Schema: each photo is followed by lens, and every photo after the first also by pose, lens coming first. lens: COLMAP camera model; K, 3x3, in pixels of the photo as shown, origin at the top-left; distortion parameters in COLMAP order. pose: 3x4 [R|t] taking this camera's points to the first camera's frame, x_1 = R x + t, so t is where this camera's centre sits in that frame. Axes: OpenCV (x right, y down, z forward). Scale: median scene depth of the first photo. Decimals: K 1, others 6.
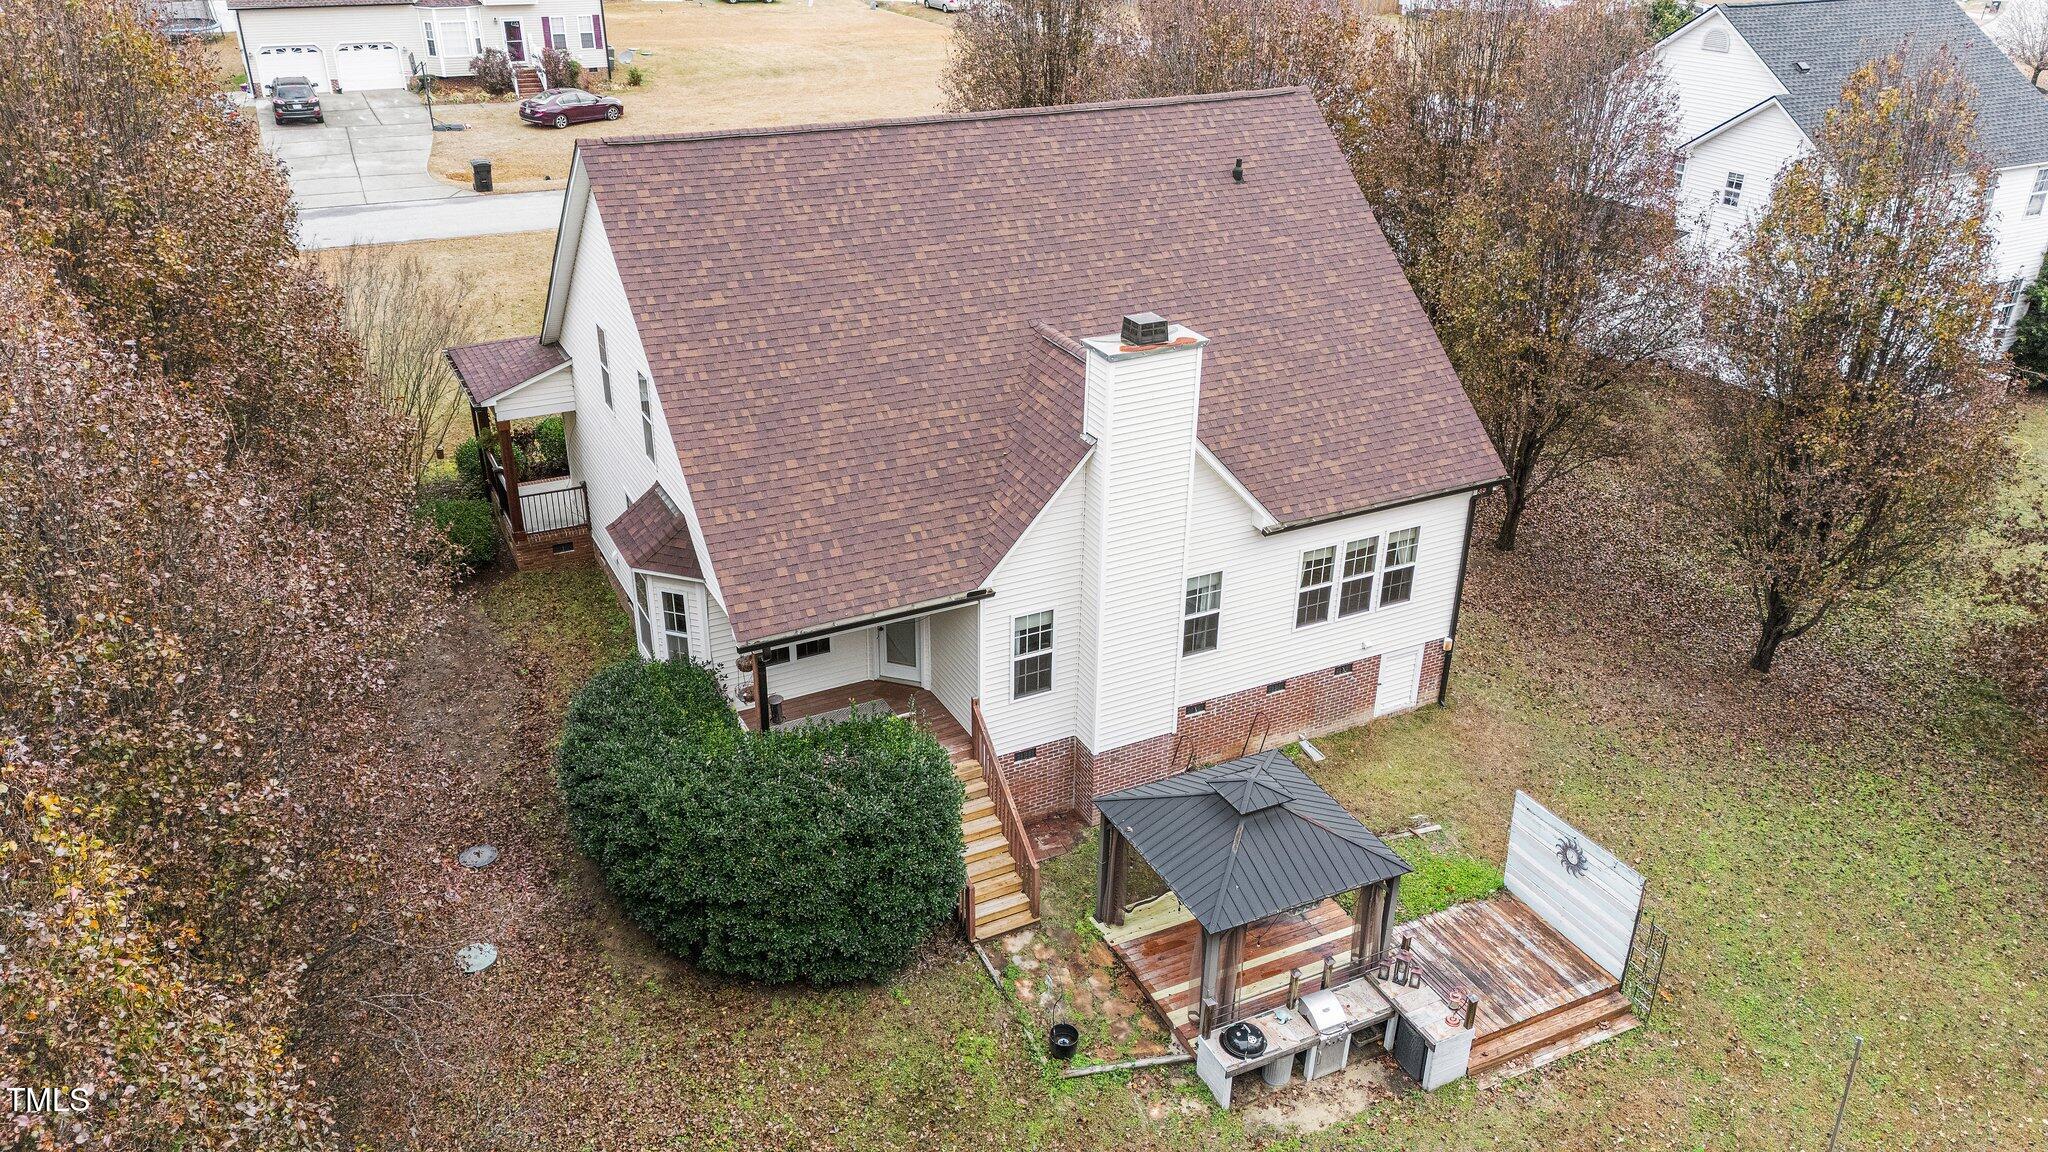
lens RADIAL K [[1515.1, 0, 1026.6], [0, 1515.1, 574.4], [0, 0, 1]] dist [0.066512, -0.064841]
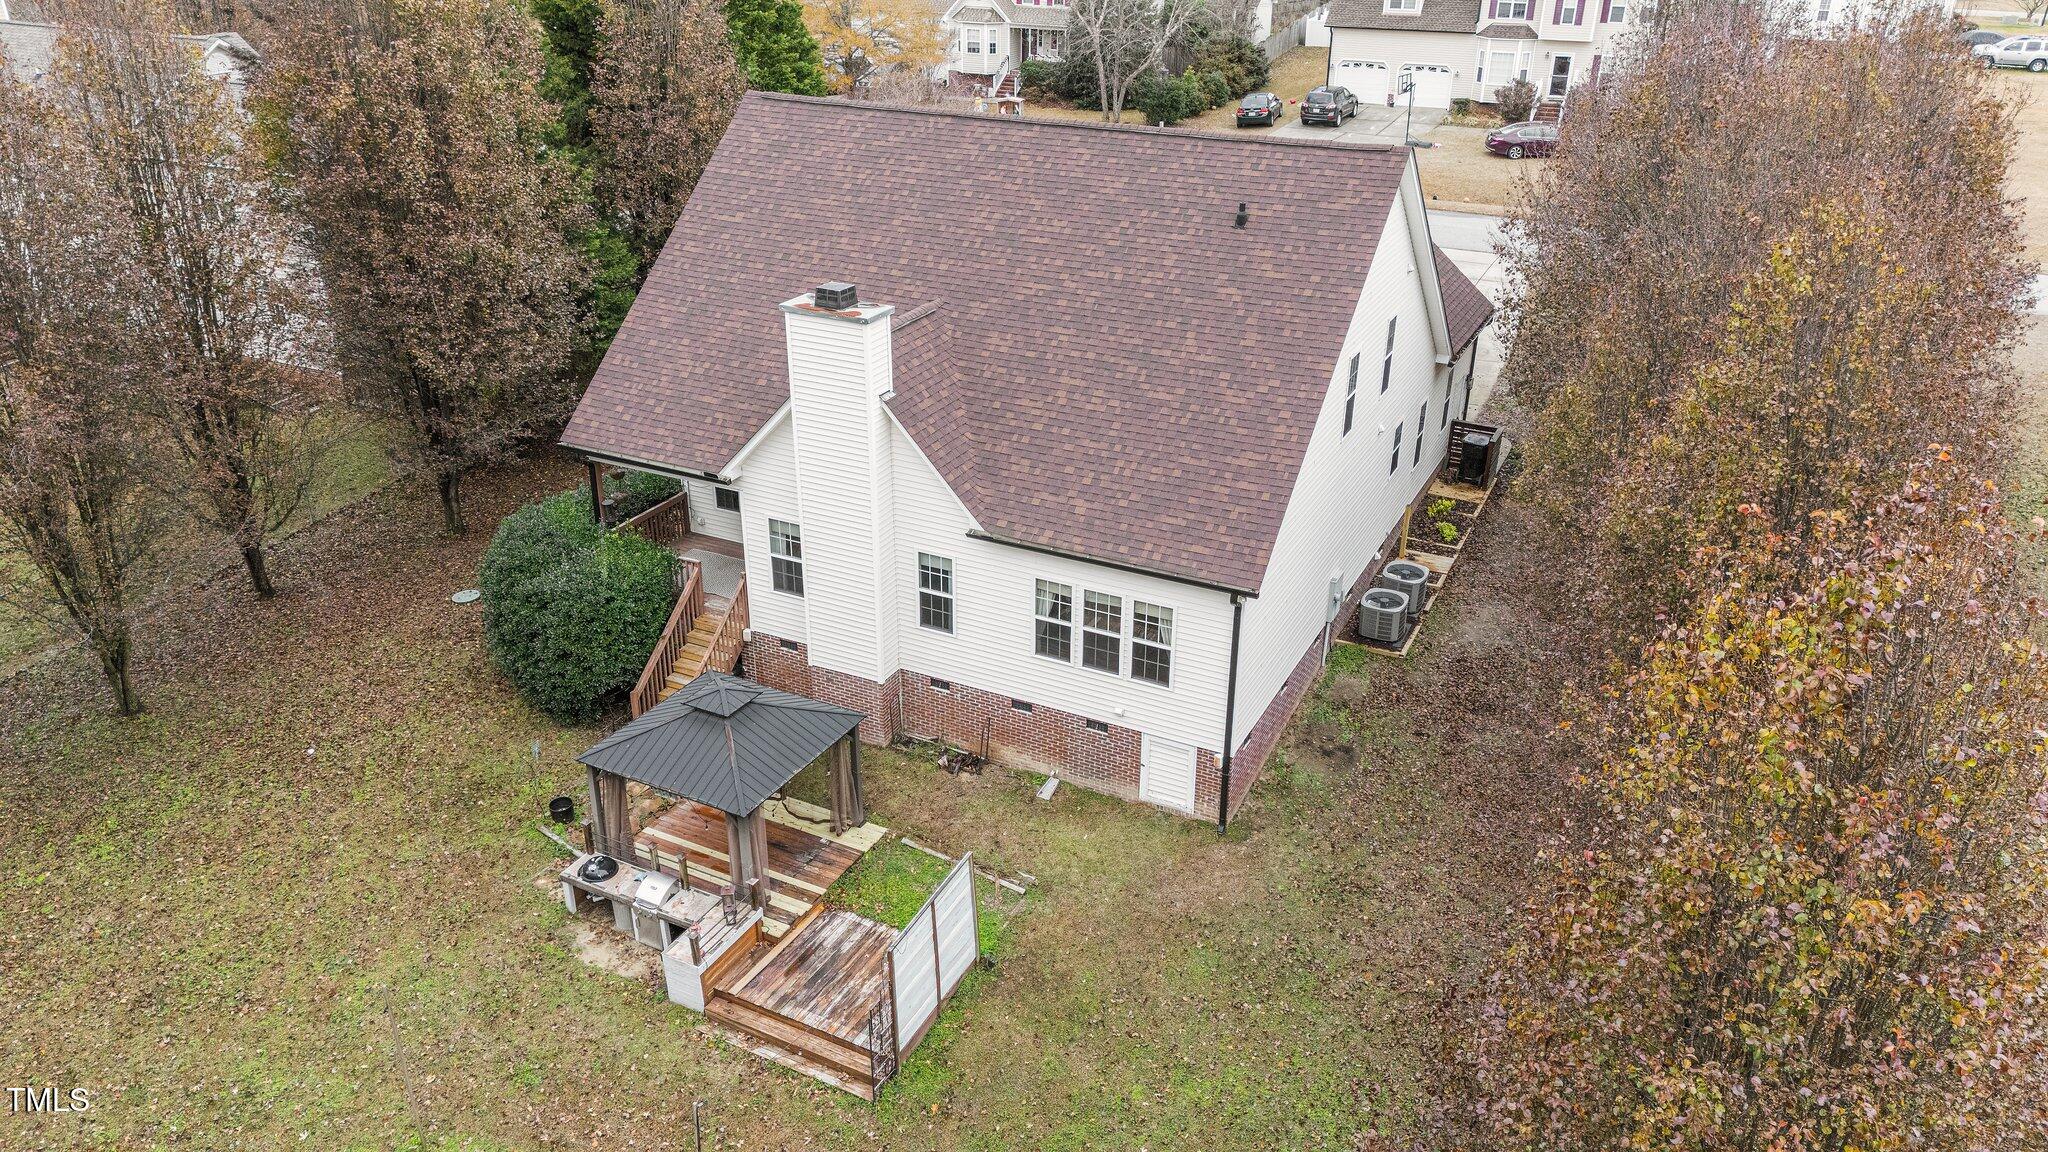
lens RADIAL K [[1515.1, 0, 1027.3], [0, 1515.1, 577.4], [0, 0, 1]] dist [0.066512, -0.064841]
pose [[0.588743, 0.340374, -0.733163, 0.888468], [-0.358253, 0.922947, 0.140797, -0.149499], [0.724594, 0.179765, 0.665318, 0.324052]]
